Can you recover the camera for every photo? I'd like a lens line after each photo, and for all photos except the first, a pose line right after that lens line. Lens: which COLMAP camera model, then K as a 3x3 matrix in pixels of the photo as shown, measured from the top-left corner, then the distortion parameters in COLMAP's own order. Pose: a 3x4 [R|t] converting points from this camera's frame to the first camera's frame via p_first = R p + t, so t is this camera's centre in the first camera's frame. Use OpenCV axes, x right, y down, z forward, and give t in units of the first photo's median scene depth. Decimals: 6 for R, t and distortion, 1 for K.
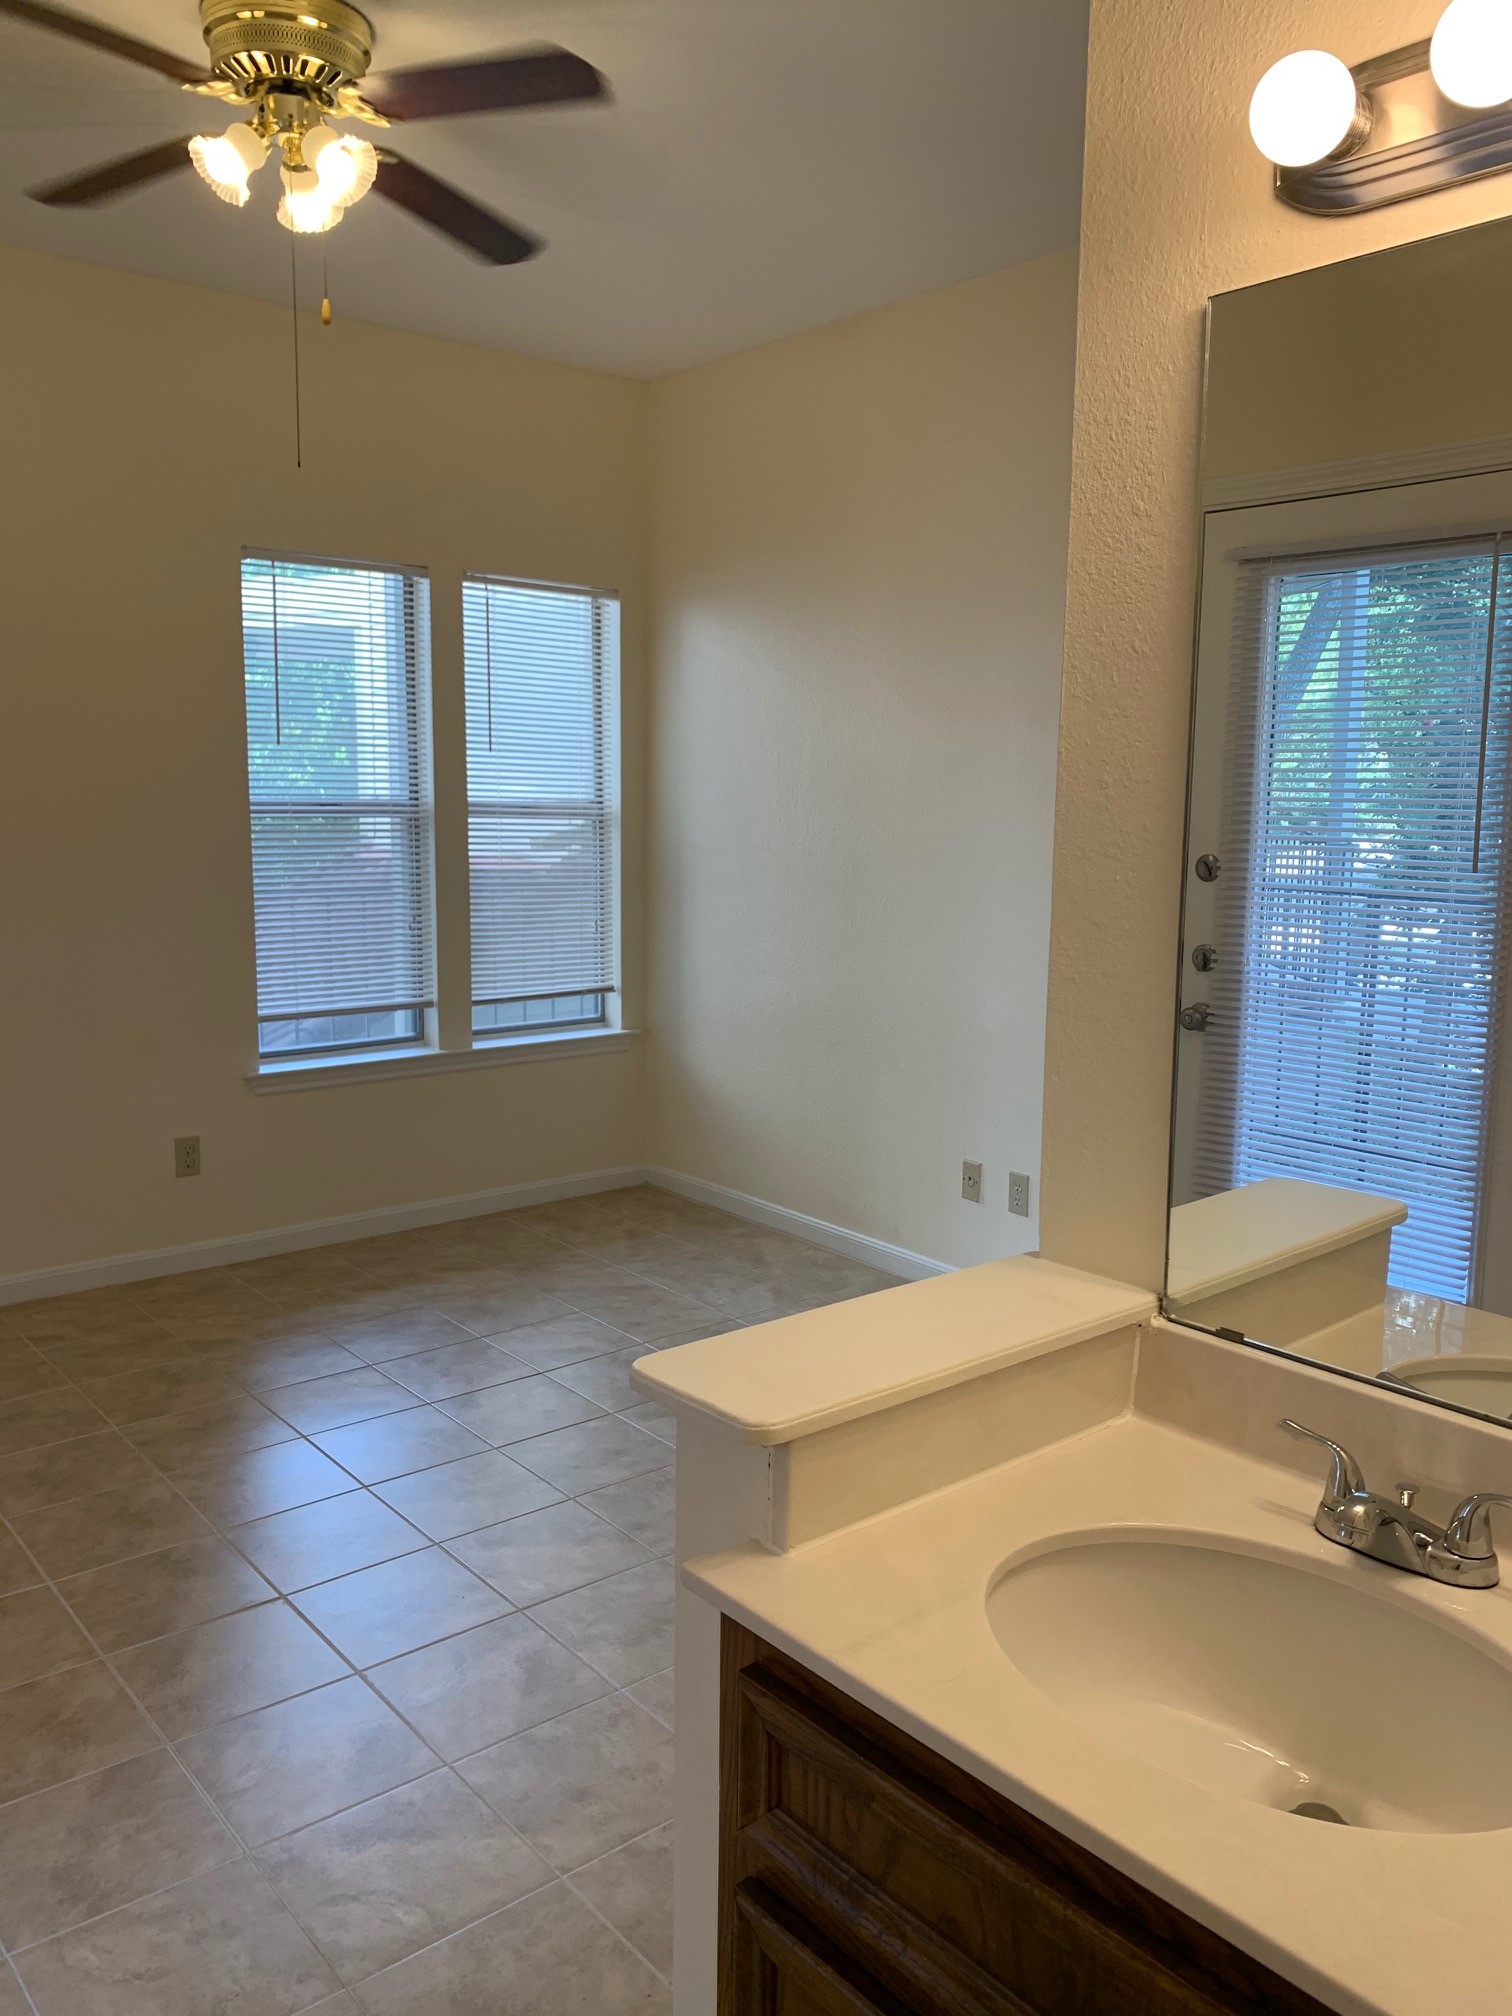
lens RADIAL K [[1553.4, 0, 760.2], [0, 1553.4, 998.5], [0, 0, 1]] dist [0.030630, -0.030056]
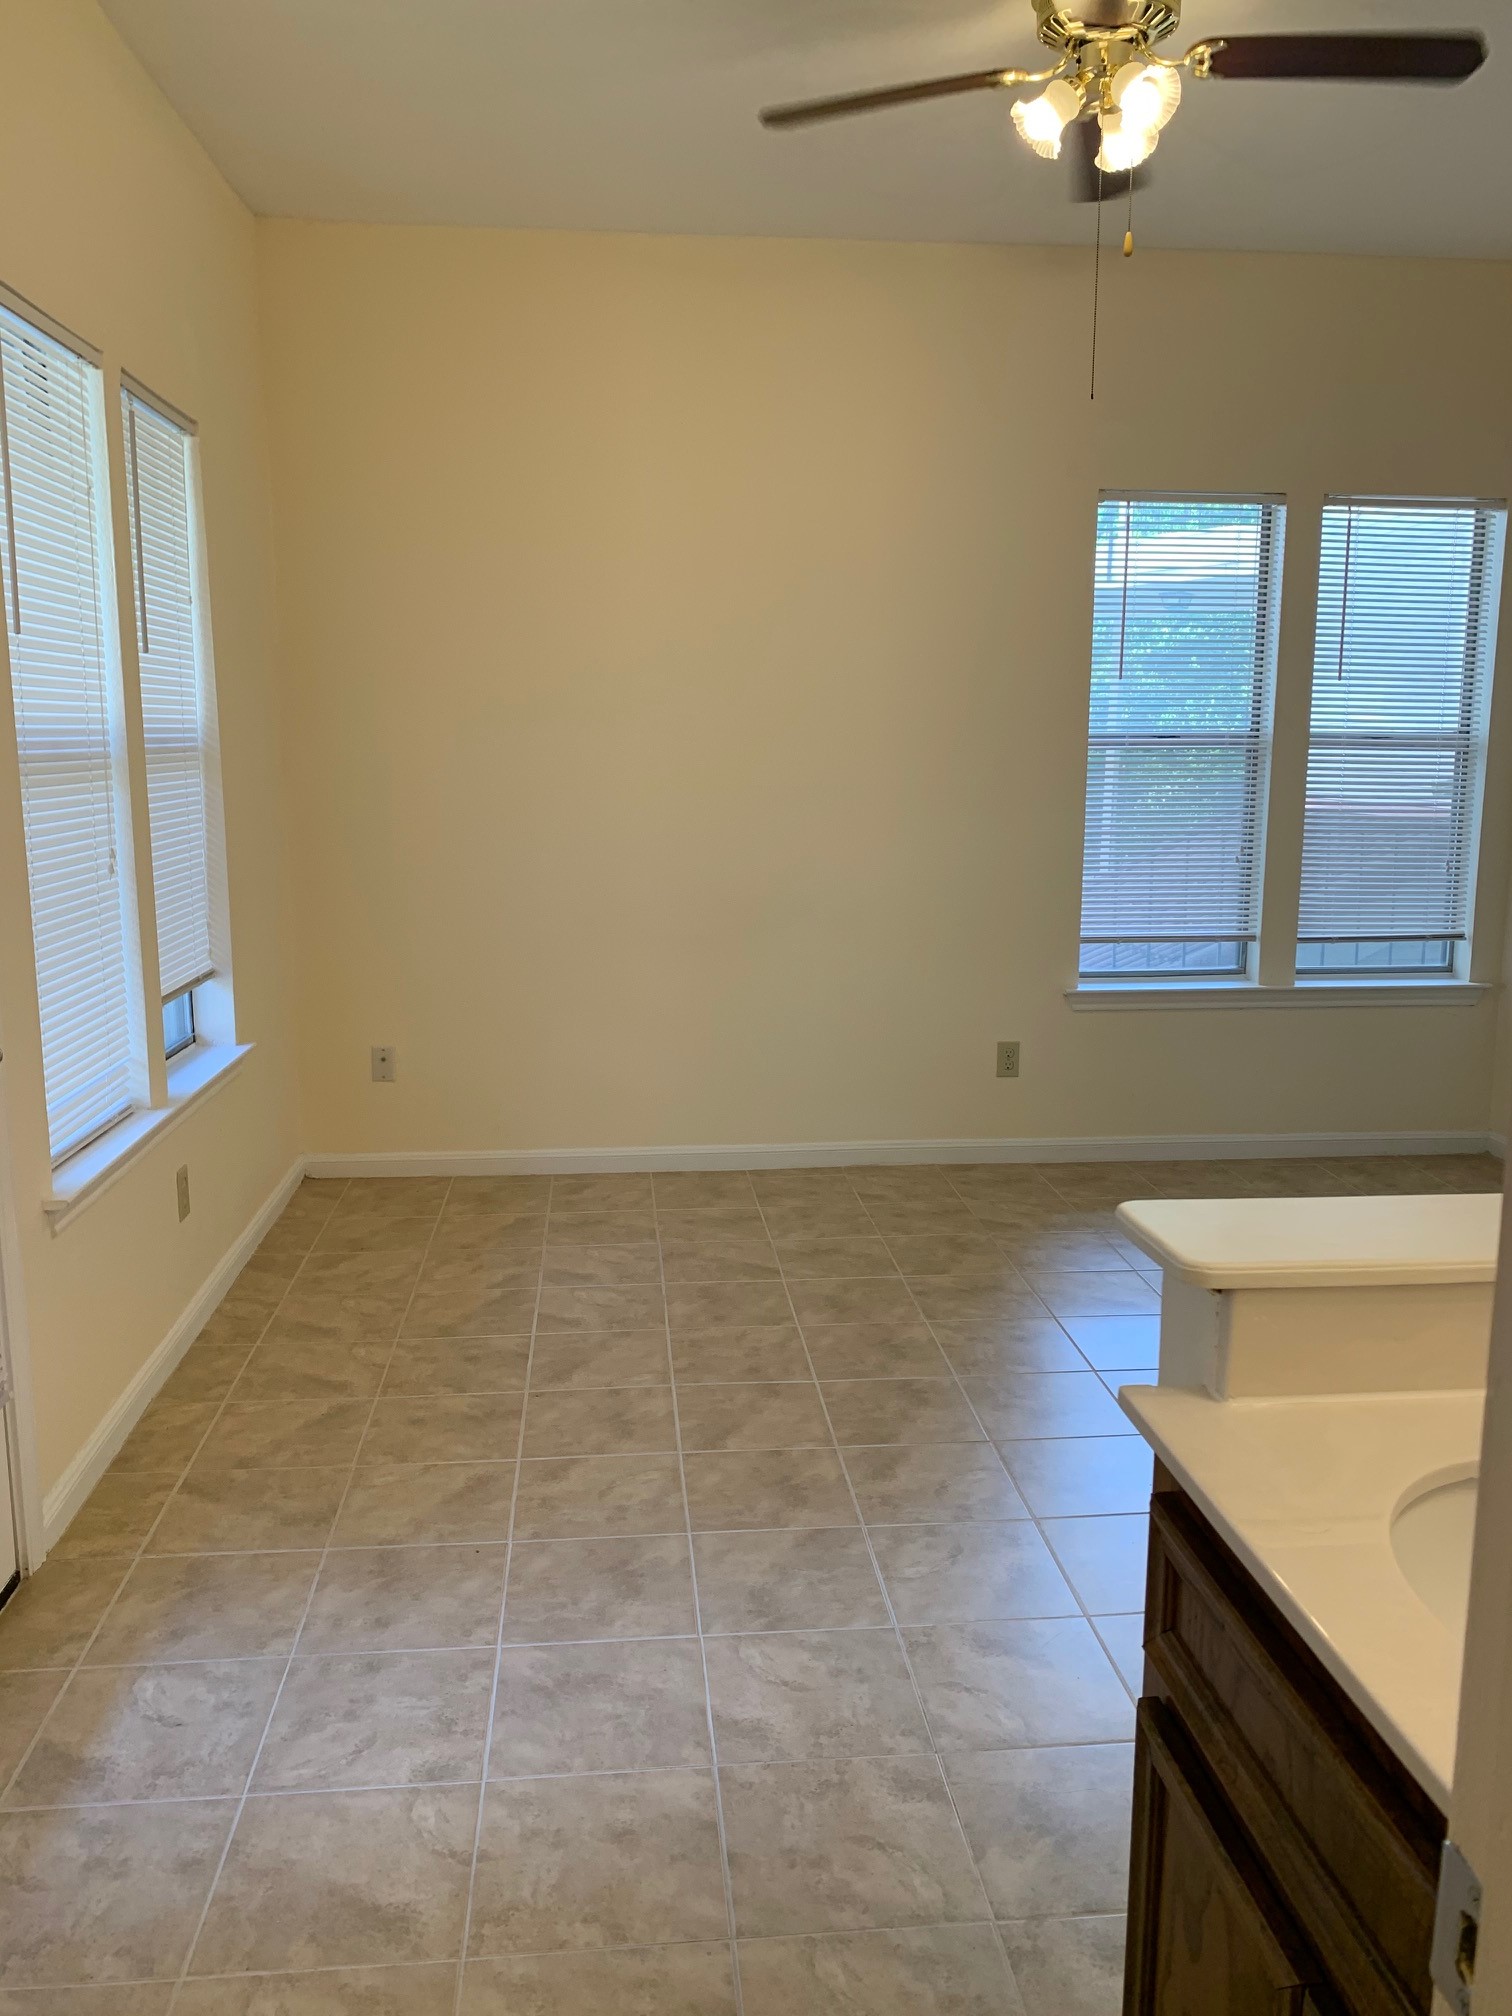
lens RADIAL K [[1553.4, 0, 773.7], [0, 1553.4, 999.3], [0, 0, 1]] dist [0.030630, -0.030056]
pose [[0.829589, 0.085171, -0.551840, 0.103905], [-0.072308, 0.996363, 0.045078, 0.024249], [0.553673, 0.002507, 0.832731, -0.000780]]
